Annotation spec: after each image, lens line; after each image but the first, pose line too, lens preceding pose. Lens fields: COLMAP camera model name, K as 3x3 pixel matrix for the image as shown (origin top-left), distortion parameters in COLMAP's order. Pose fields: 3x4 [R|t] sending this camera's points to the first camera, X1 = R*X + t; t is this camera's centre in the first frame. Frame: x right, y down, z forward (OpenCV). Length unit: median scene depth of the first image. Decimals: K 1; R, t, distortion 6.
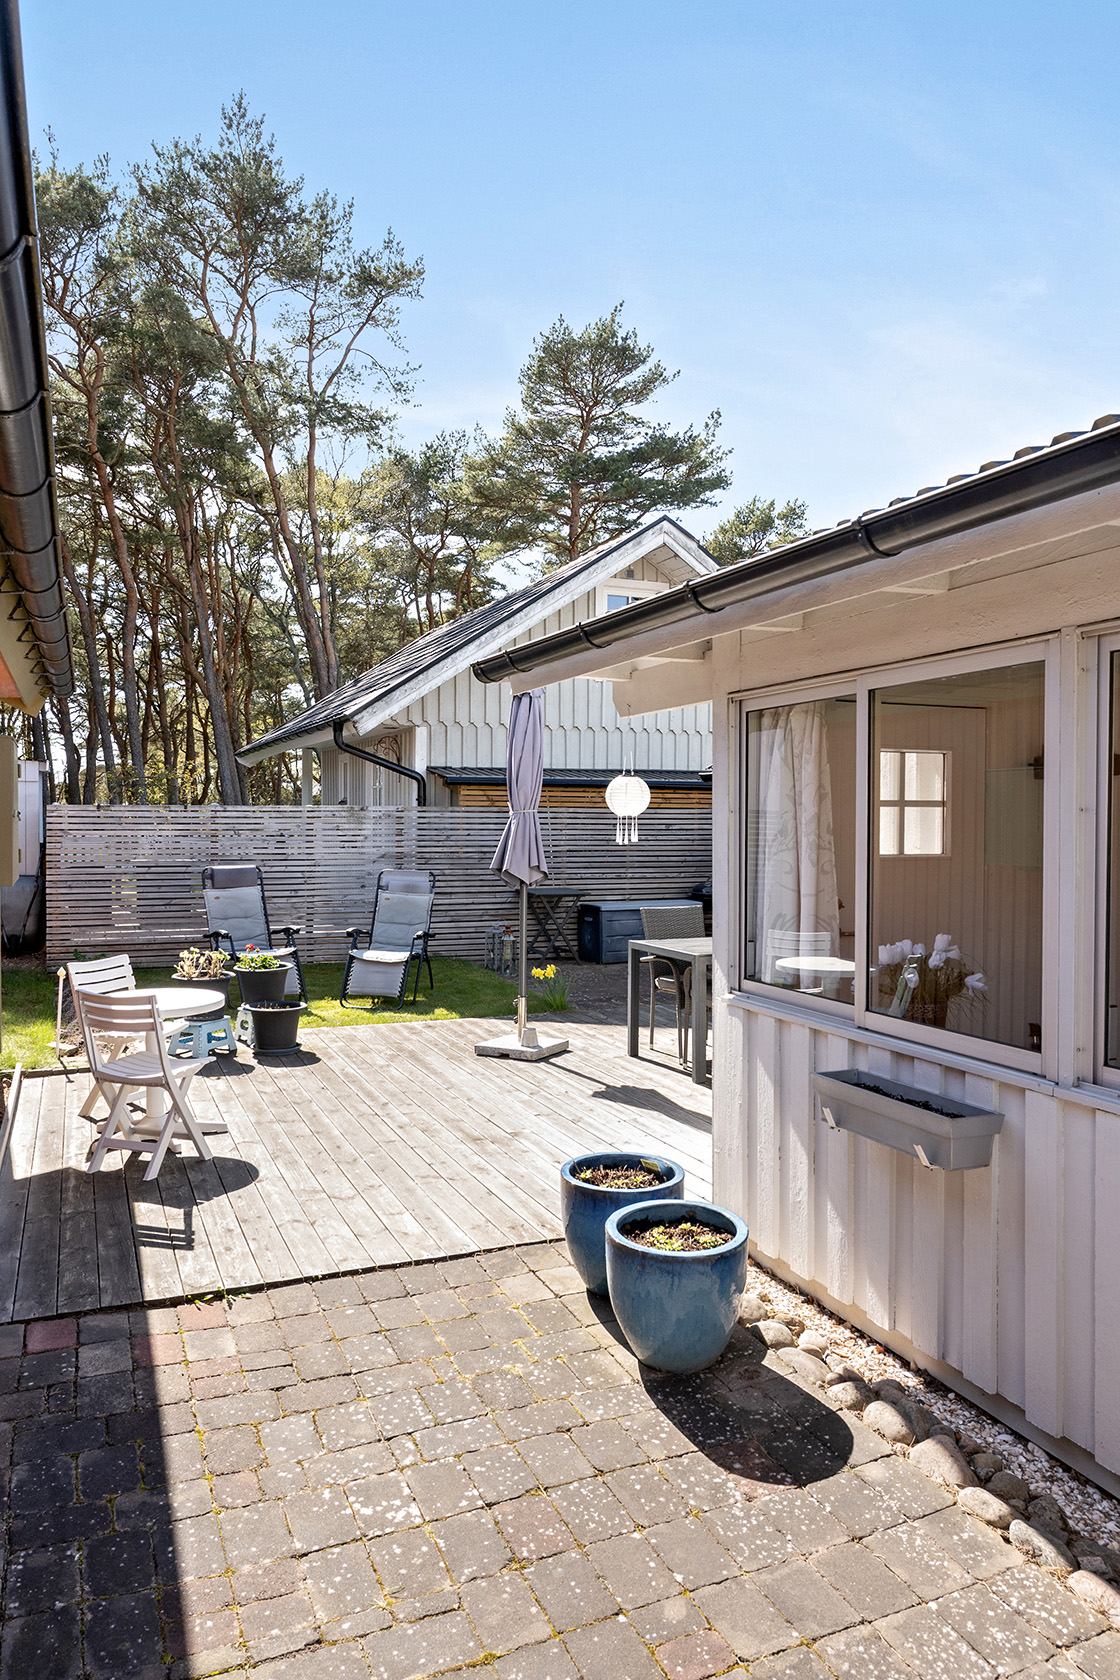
lens RADIAL K [[1129.9, 0, 555.9], [0, 1129.9, 842.3], [0, 0, 1]] dist [0.000554, -0.003429]
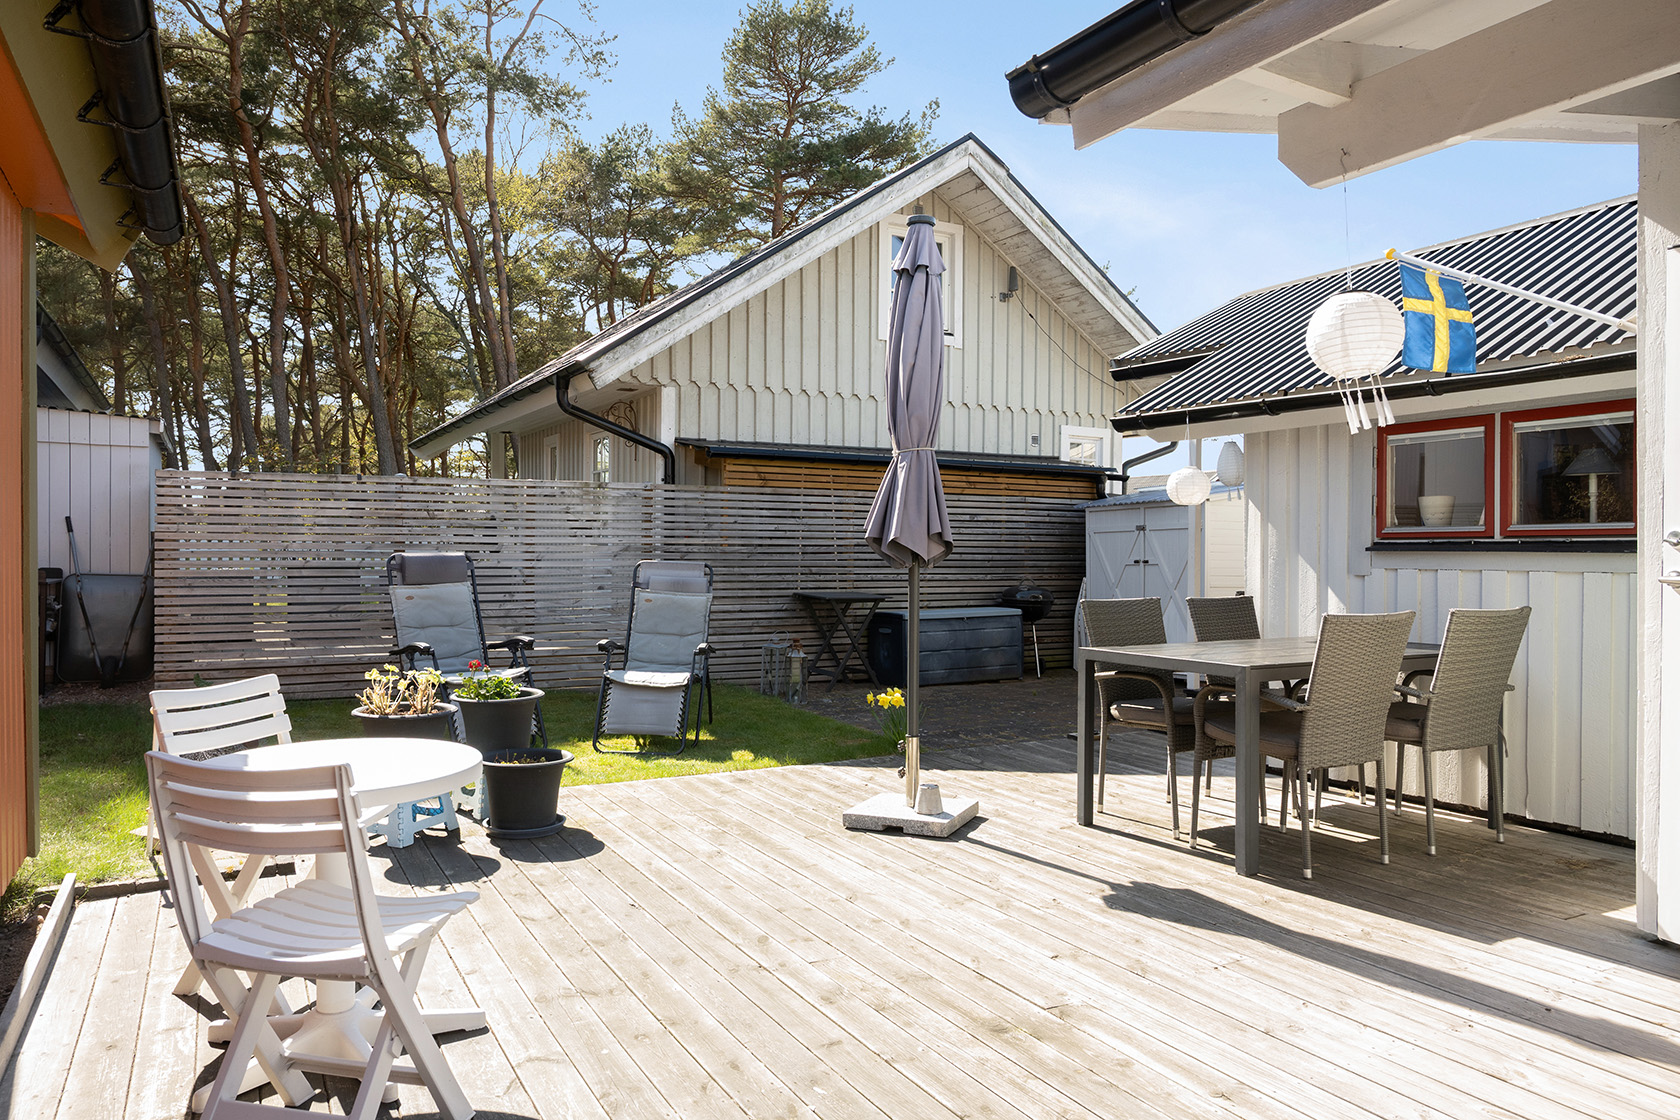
lens RADIAL K [[1129.9, 0, 848.3], [0, 1129.9, 555.6], [0, 0, 1]] dist [0.000554, -0.003429]
pose [[0.994245, 0.000414, 0.107128, -0.087535], [0.000751, 0.999941, -0.010830, 0.025699], [-0.107126, 0.010848, 0.994186, 0.229638]]
